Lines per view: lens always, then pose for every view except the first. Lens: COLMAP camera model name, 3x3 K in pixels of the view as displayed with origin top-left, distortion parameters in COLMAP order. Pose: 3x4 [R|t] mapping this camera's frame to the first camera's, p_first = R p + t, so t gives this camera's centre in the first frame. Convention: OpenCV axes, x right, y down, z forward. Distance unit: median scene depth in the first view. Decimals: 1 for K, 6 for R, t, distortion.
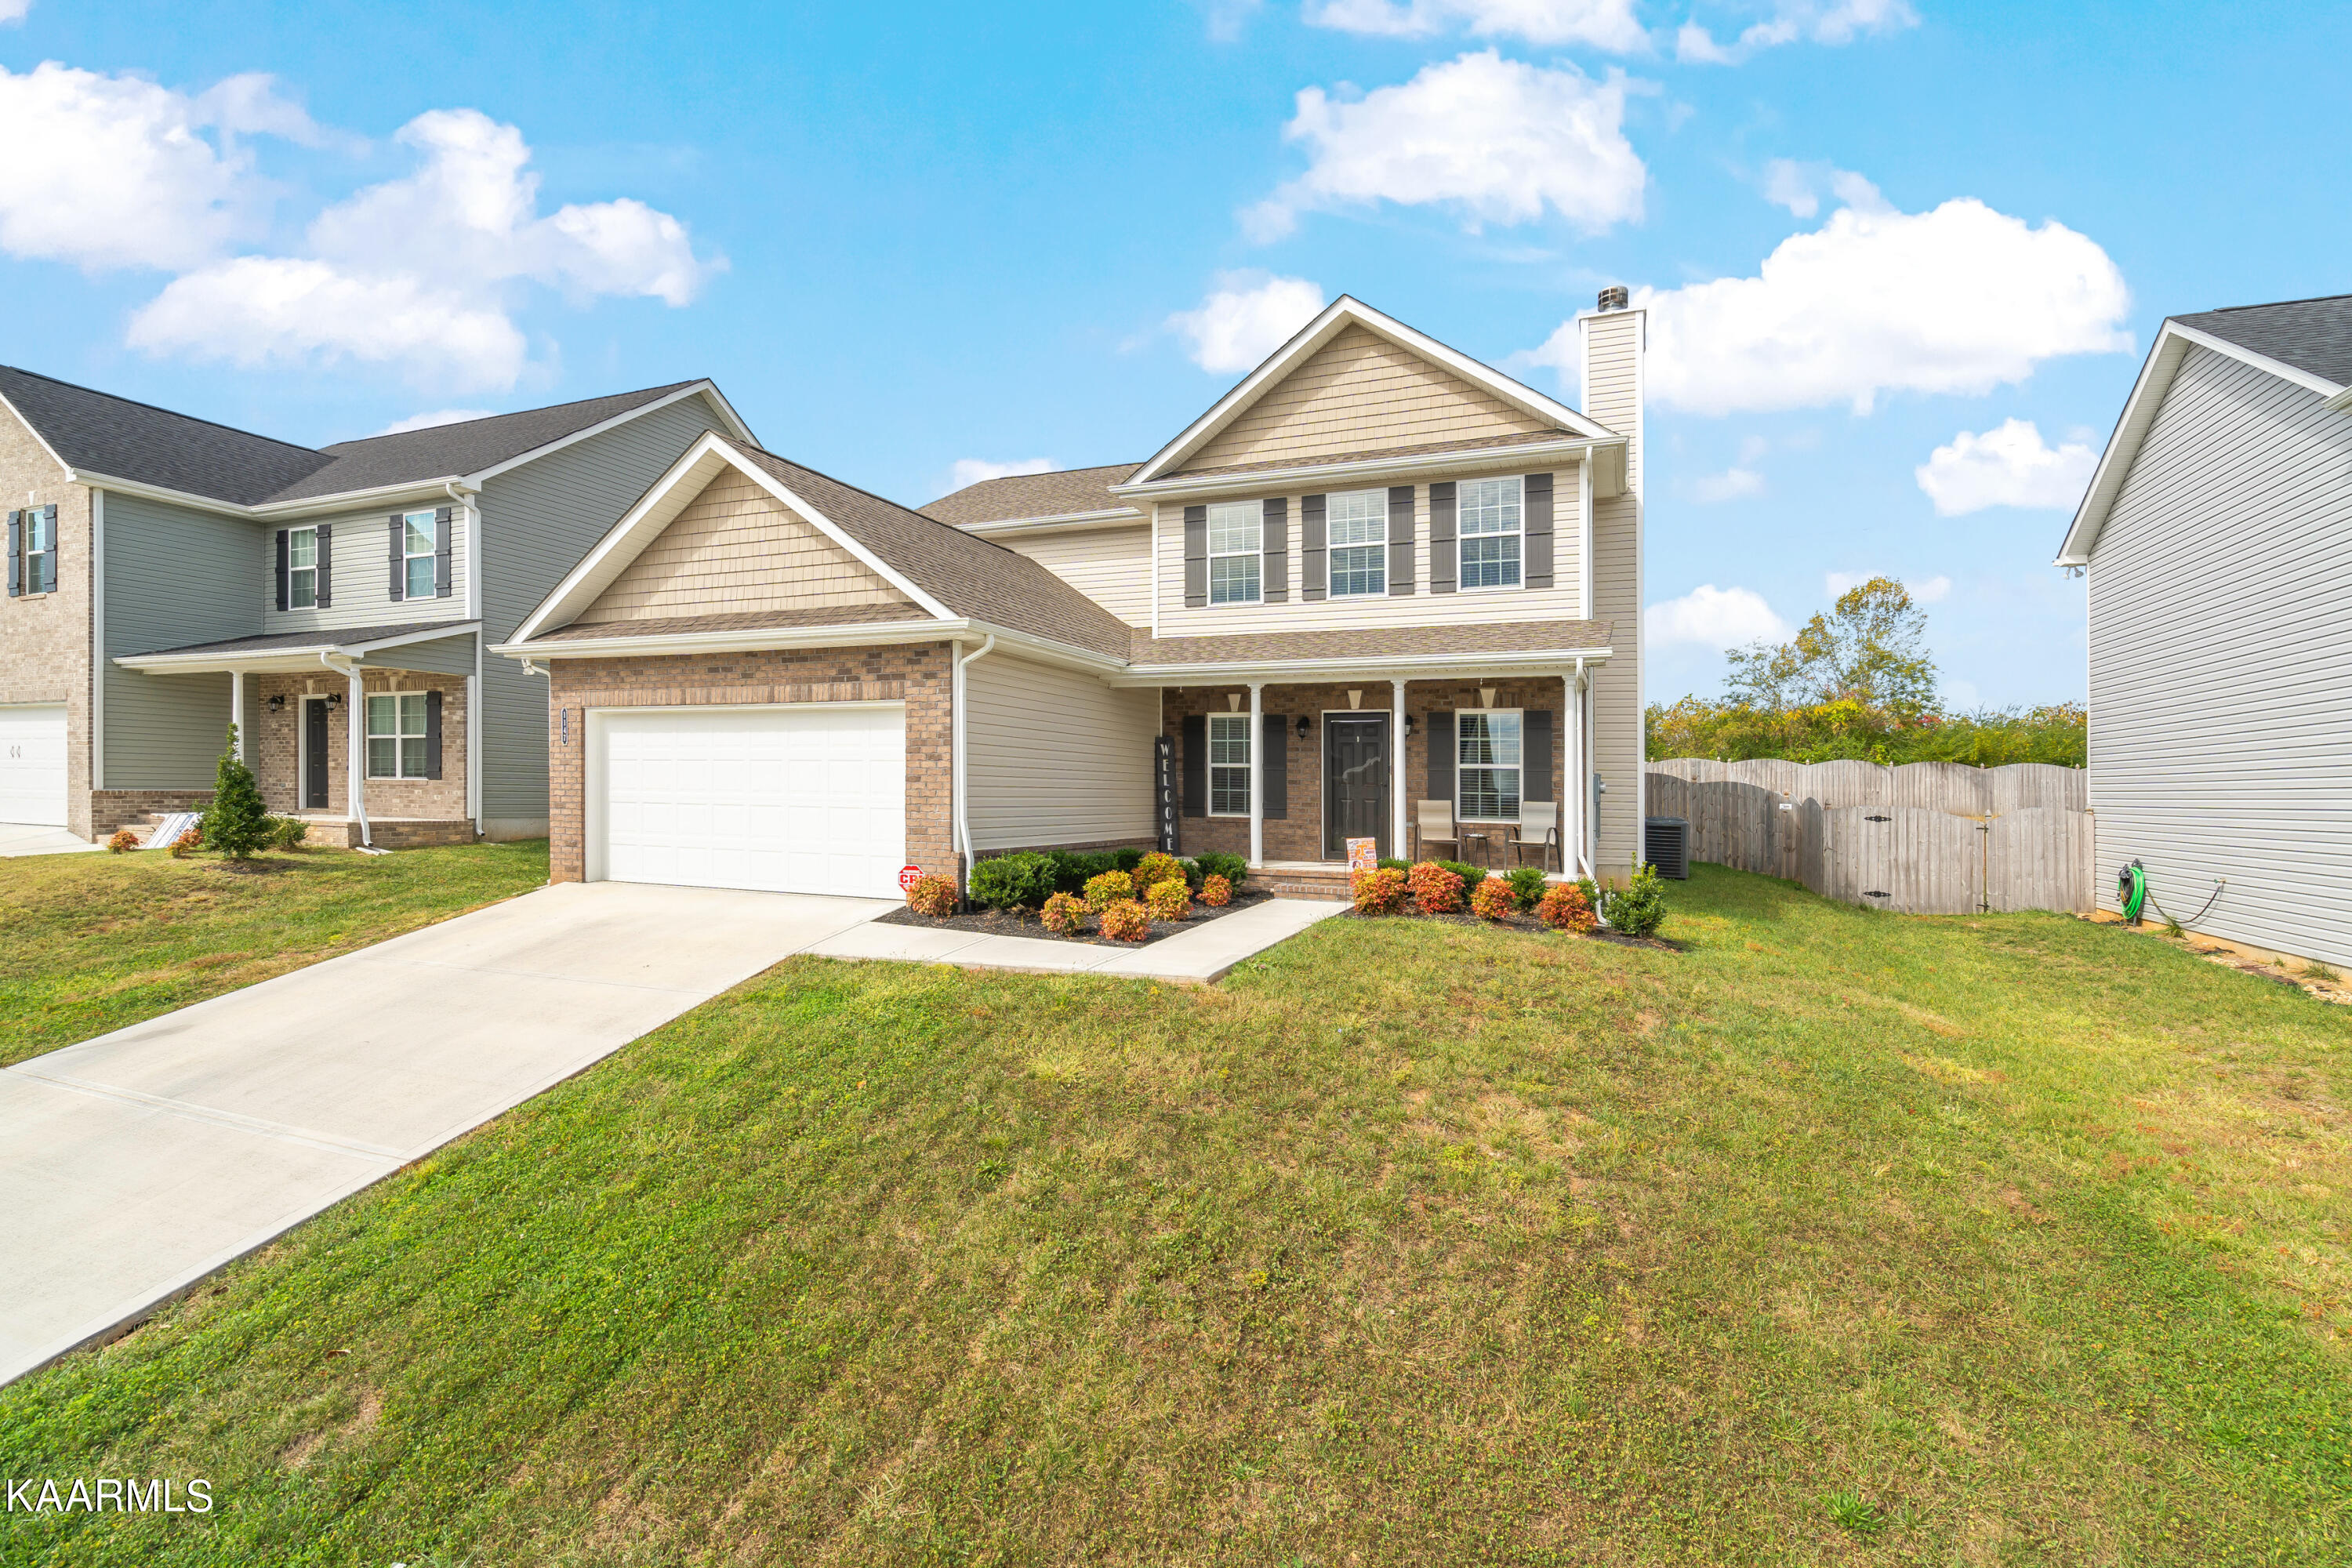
lens RADIAL K [[1090.4, 0, 1164.1], [0, 1090.4, 785.9], [0, 0, 1]] dist [-0.001031, 0.000525]
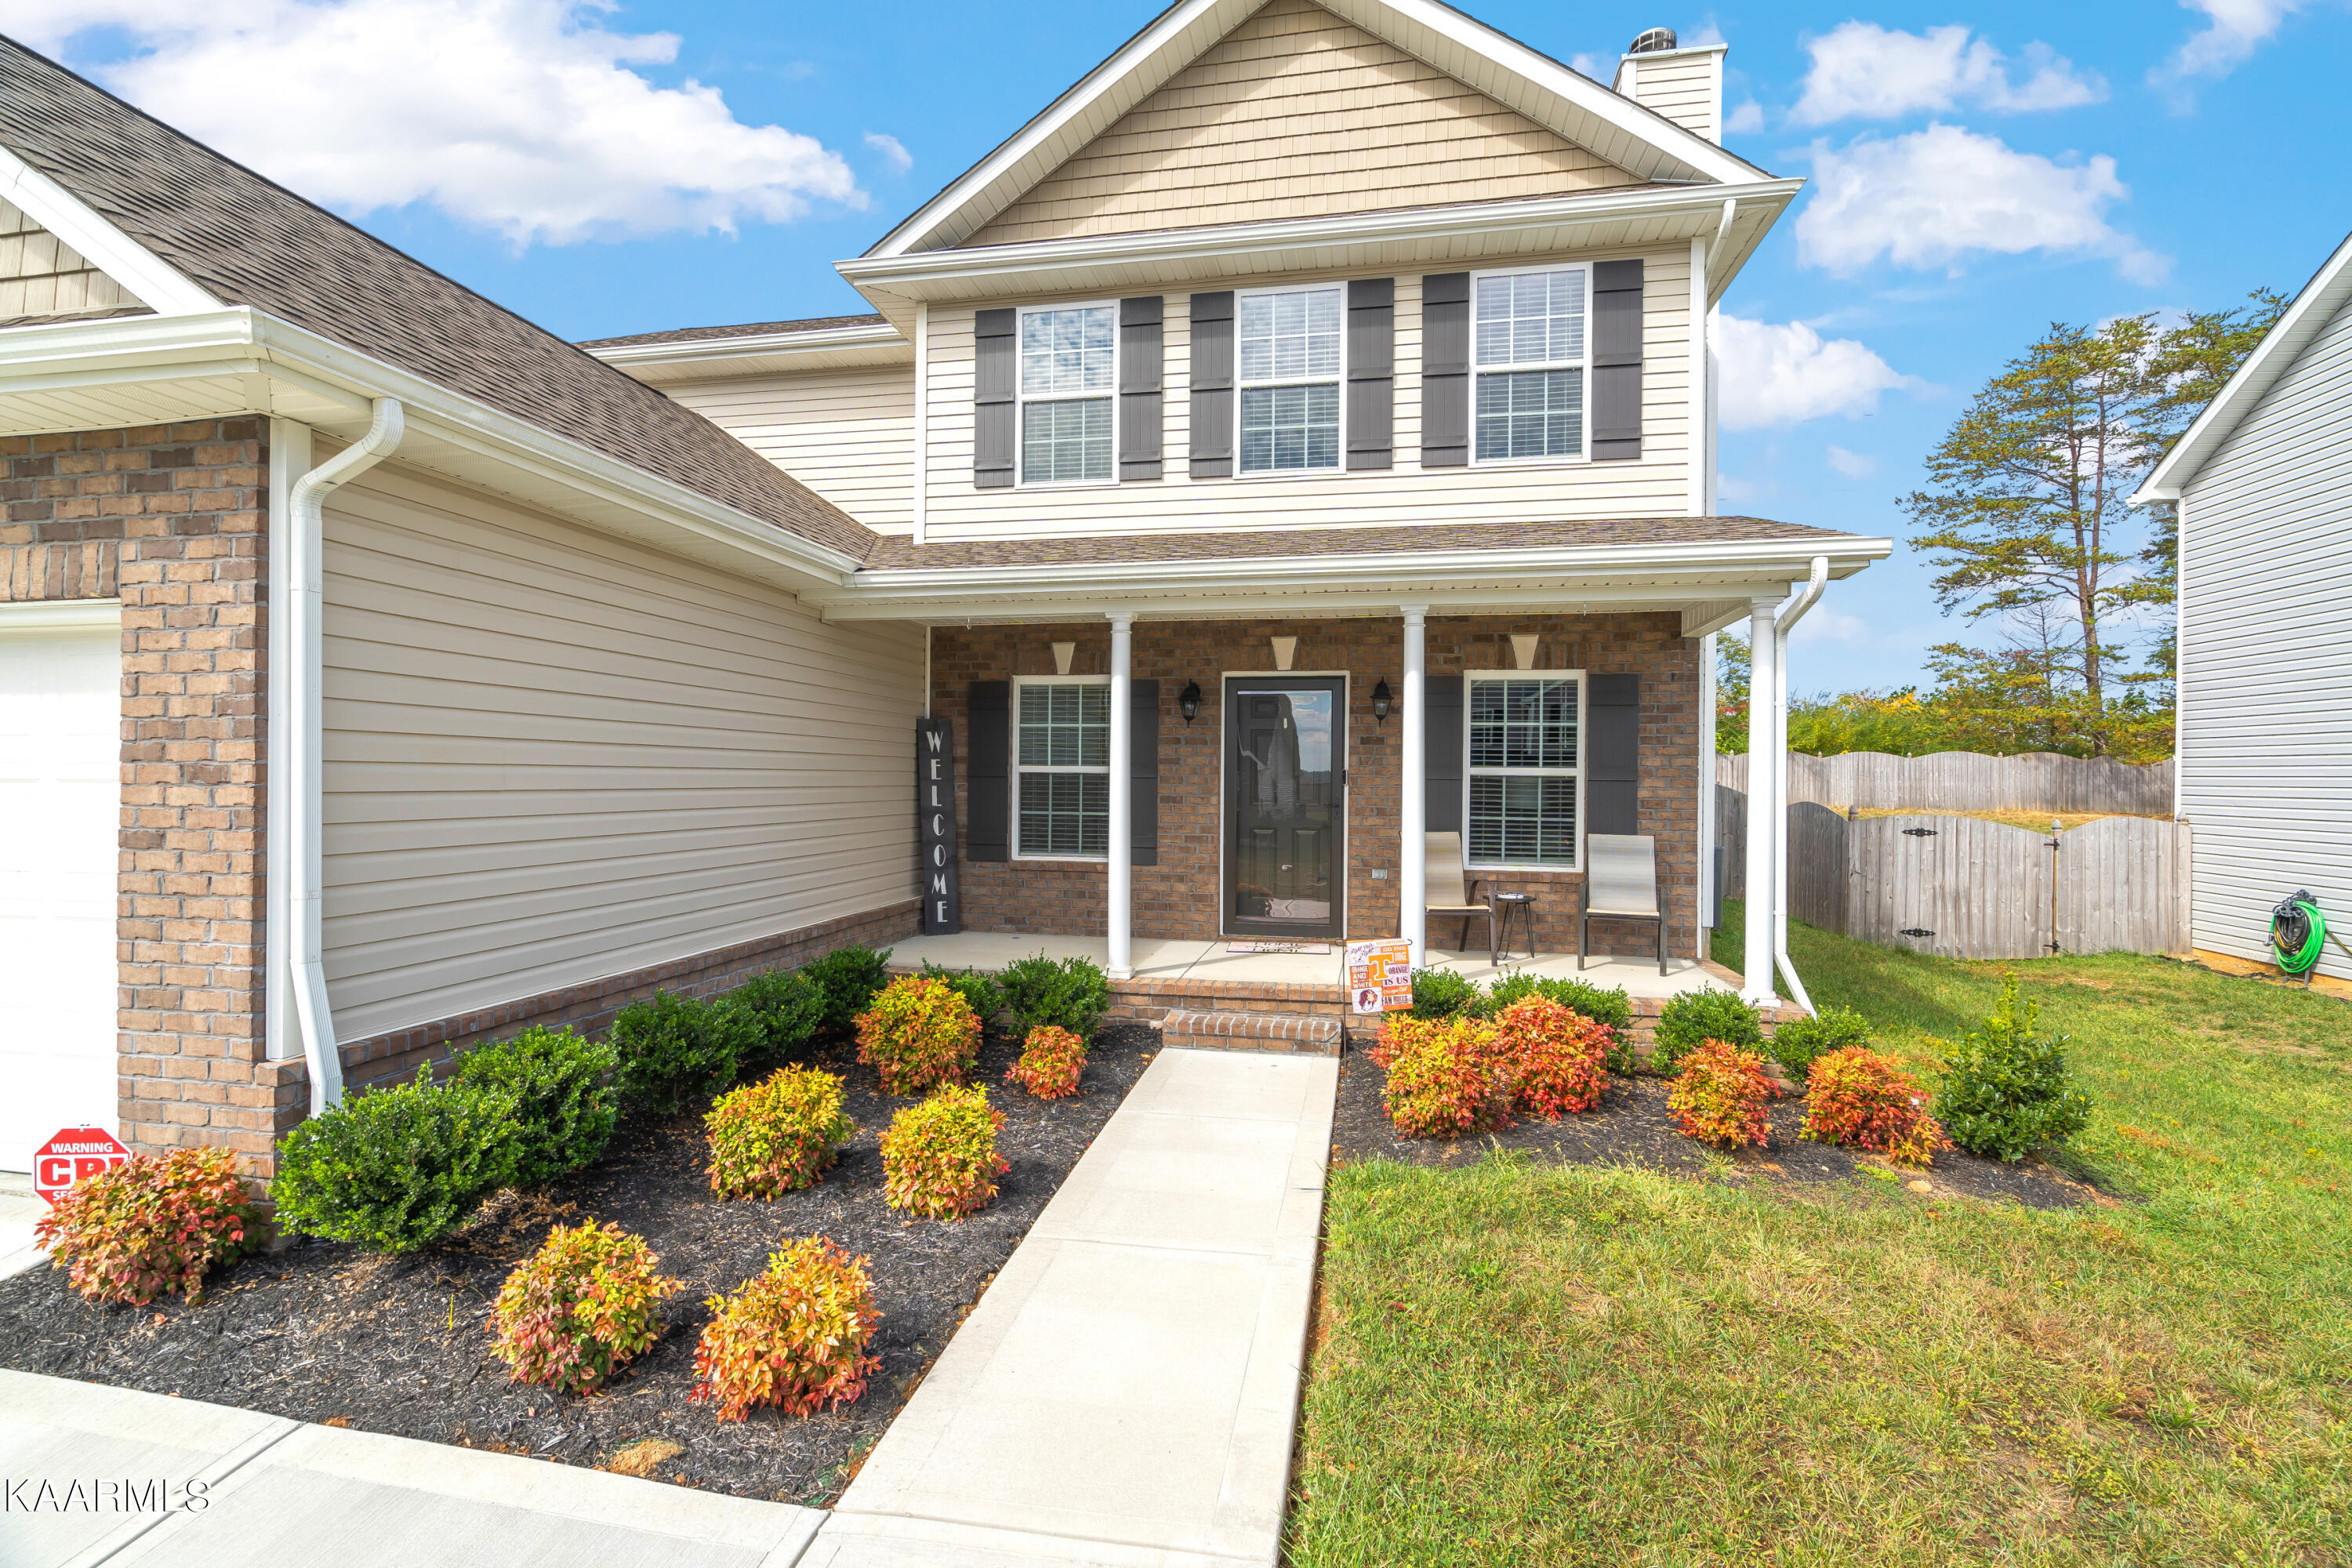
lens RADIAL K [[1034.5, 0, 1184.9], [0, 1034.5, 769.2], [0, 0, 1]] dist [-0.002785, -0.000019]
pose [[0.973840, -0.007131, 0.227123, 0.004058], [0.007177, 0.999974, 0.000621, -0.021010], [-0.227122, 0.001025, 0.973866, 0.516628]]
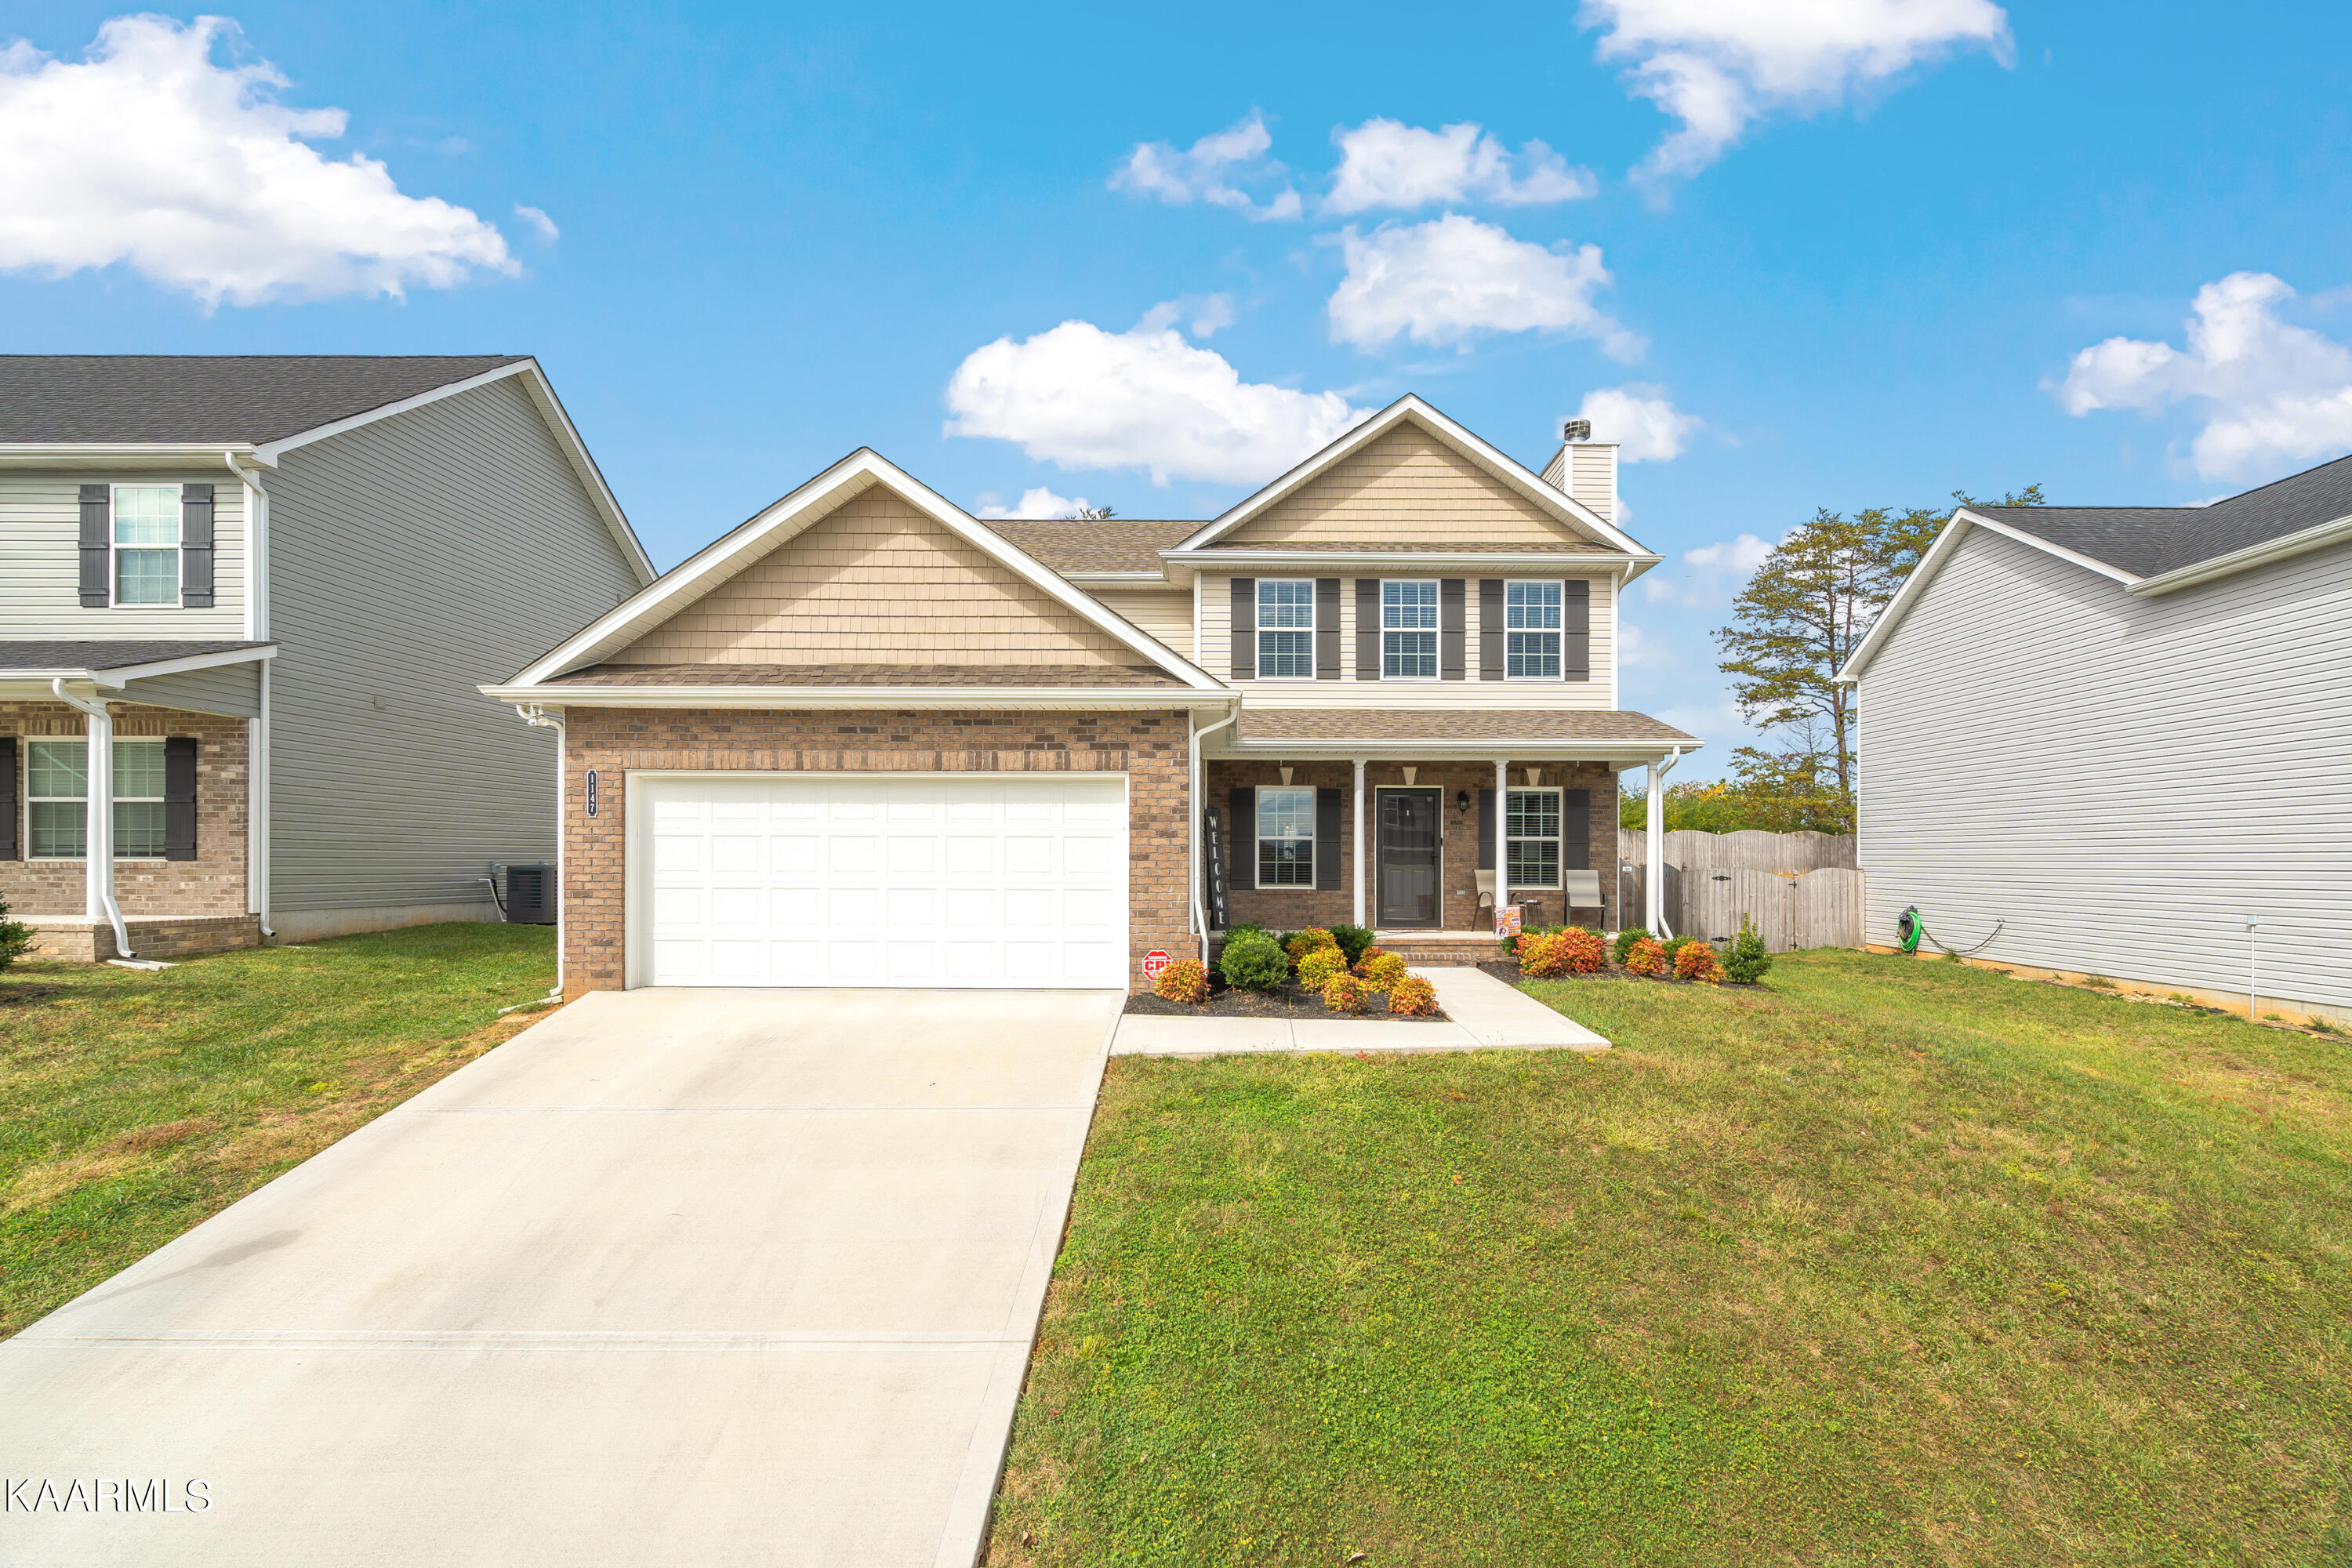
lens RADIAL K [[1106.8, 0, 1199.4], [0, 1106.8, 839.6], [0, 0, 1]] dist [-0.002141, 0.000612]
pose [[0.921465, -0.004972, 0.388430, -0.453704], [0.008370, 0.999940, -0.007057, -0.011884], [-0.388372, 0.009754, 0.921451, 0.095046]]
